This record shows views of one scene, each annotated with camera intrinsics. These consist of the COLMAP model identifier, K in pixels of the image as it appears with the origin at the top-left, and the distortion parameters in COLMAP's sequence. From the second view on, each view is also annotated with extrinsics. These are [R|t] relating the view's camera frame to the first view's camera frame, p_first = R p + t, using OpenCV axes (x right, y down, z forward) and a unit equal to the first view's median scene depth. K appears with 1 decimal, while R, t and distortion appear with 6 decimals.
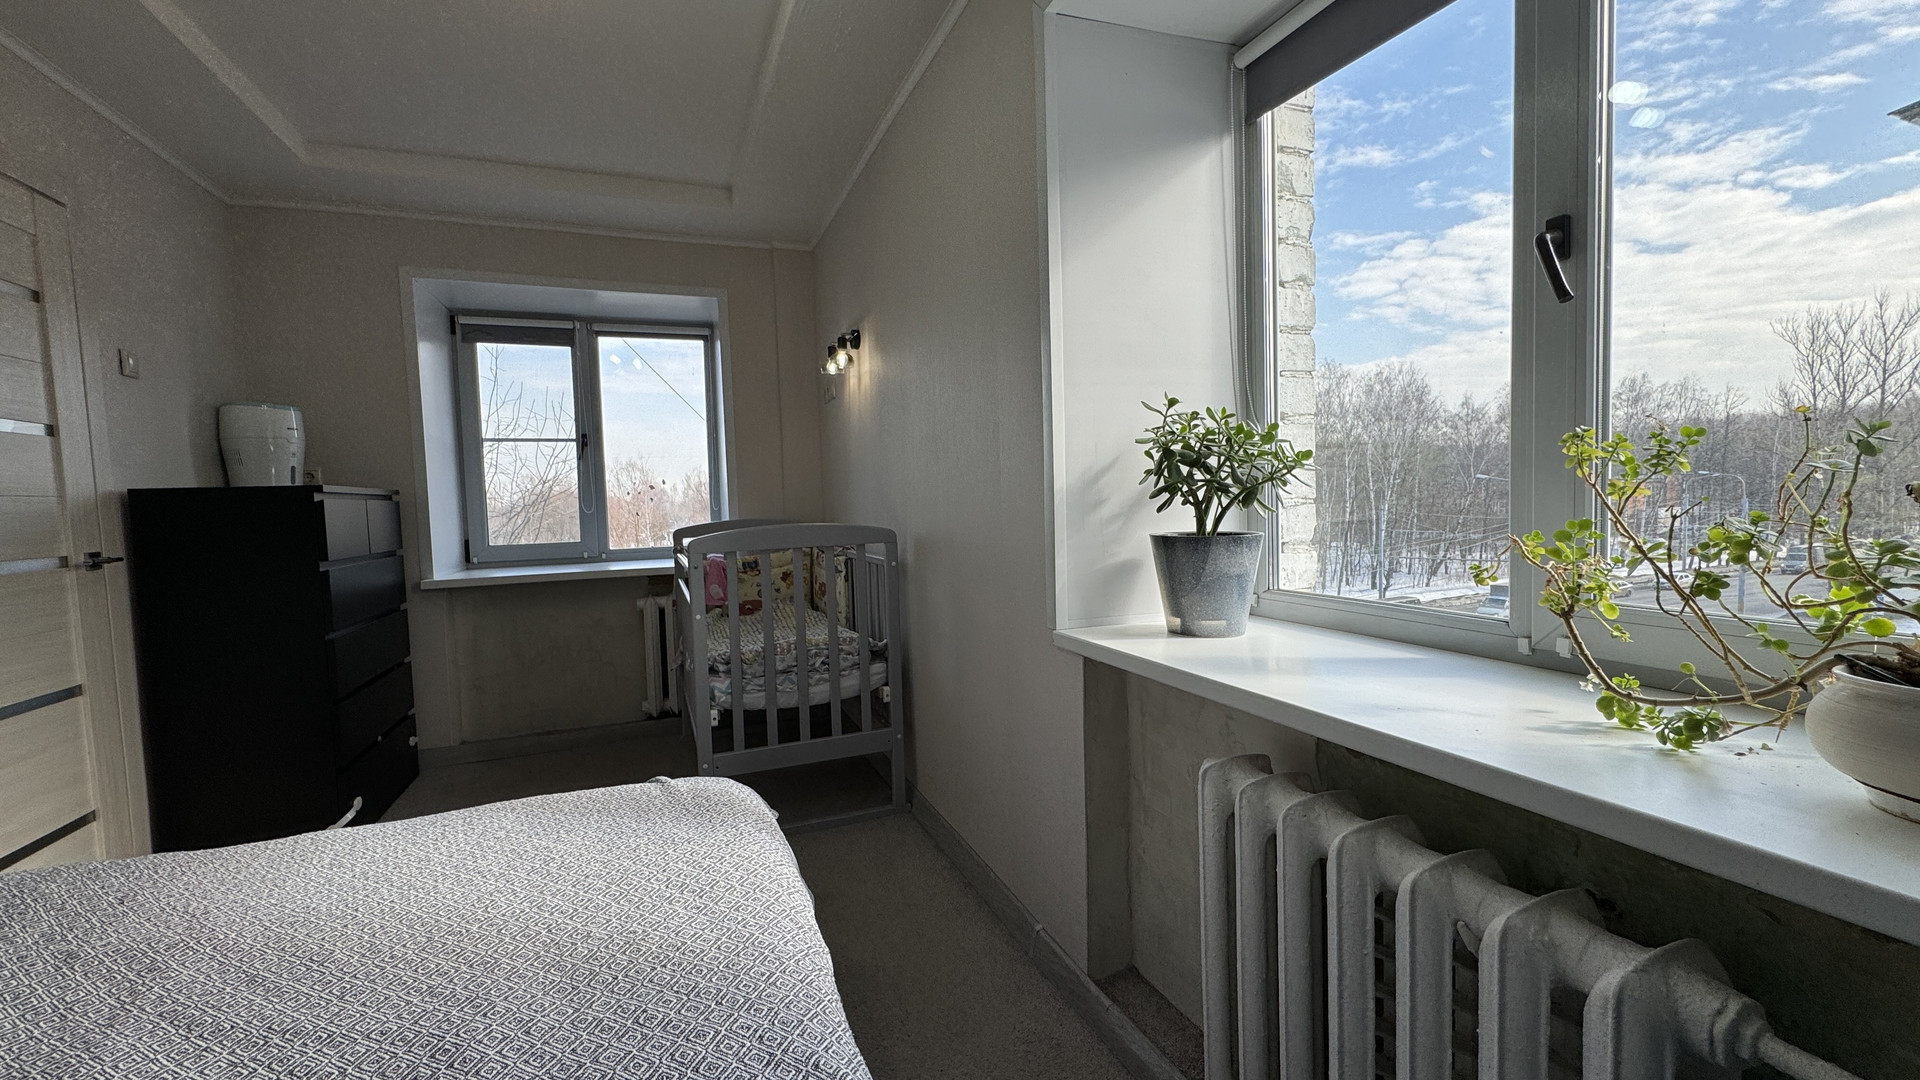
lens RADIAL K [[764.3, 0, 956.5], [0, 764.3, 540.1], [0, 0, 1]] dist [-0.002738, 0.000363]
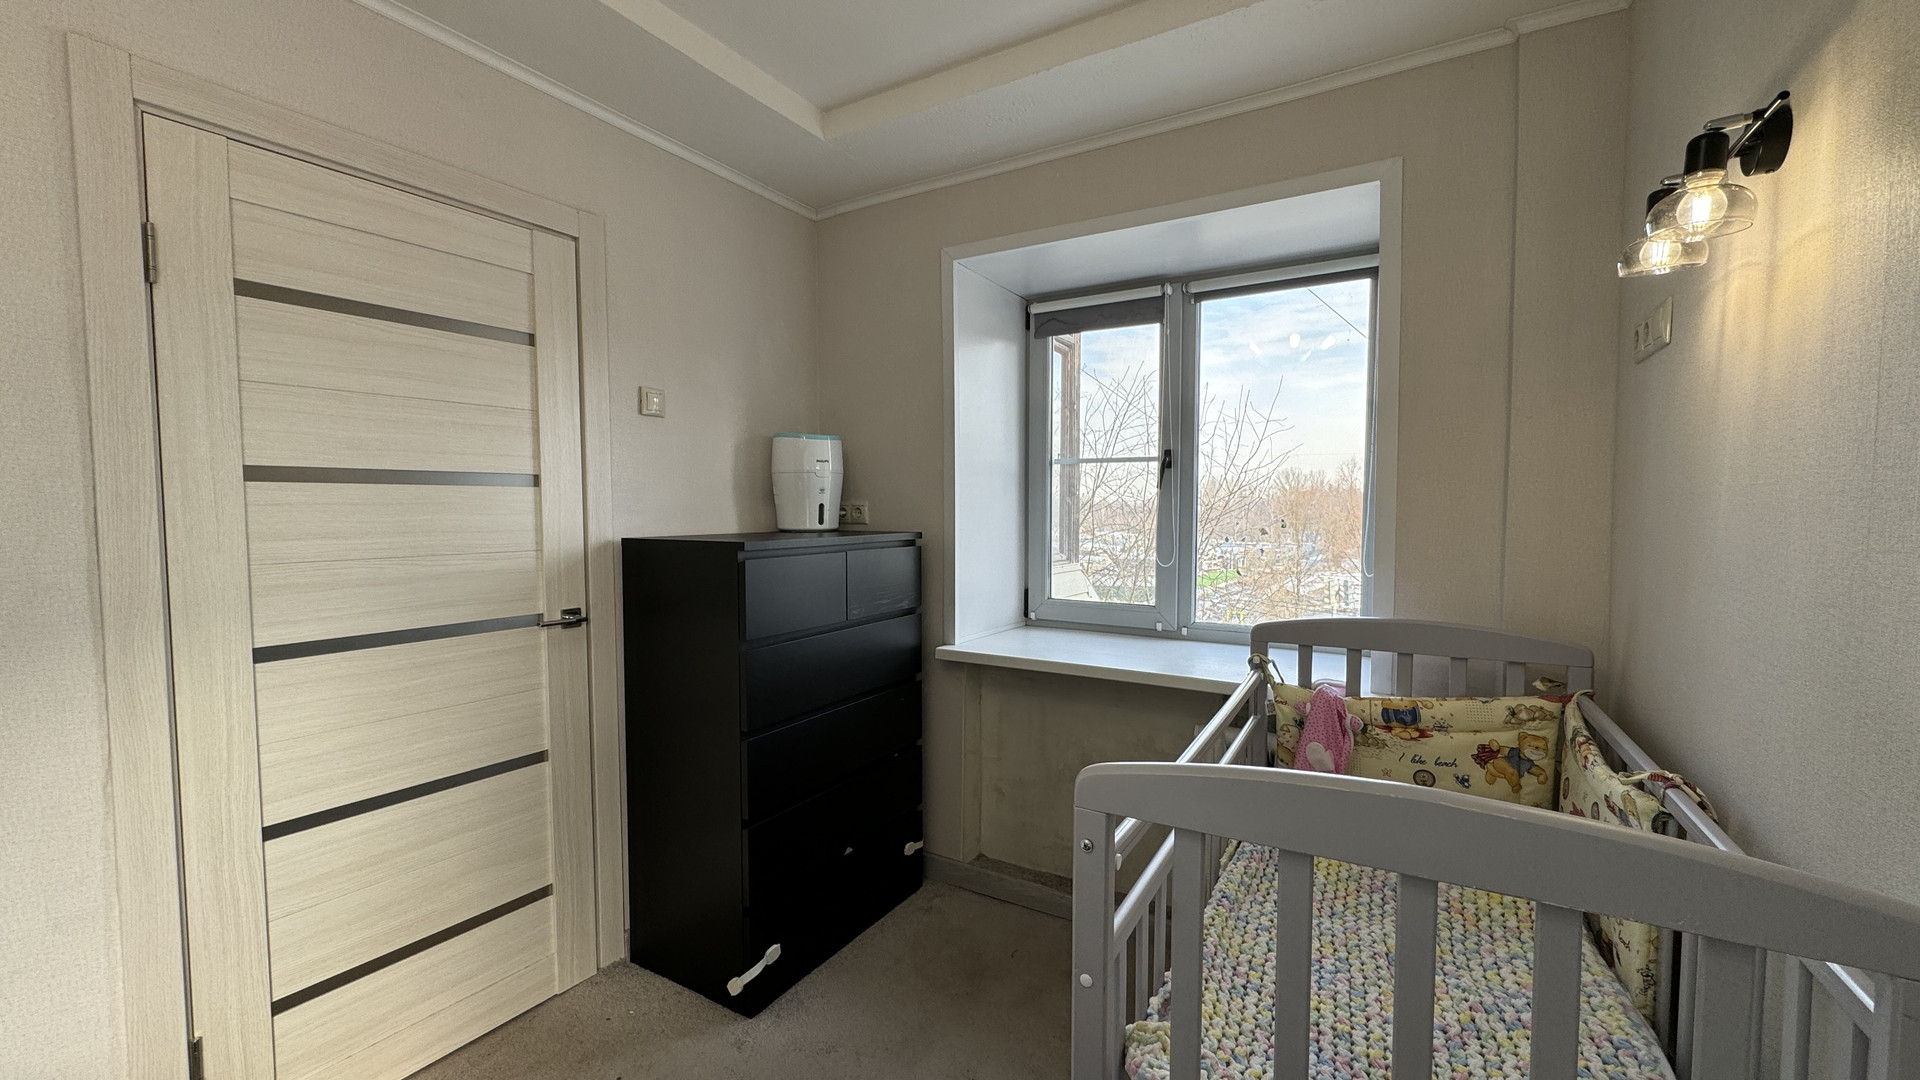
lens RADIAL K [[764.3, 0, 956.5], [0, 764.3, 540.1], [0, 0, 1]] dist [-0.002738, 0.000363]
pose [[0.611219, 0.066846, -0.788633, -0.076158], [-0.062288, 0.997399, 0.036265, -0.089079], [0.789006, 0.026957, 0.613793, 0.539442]]
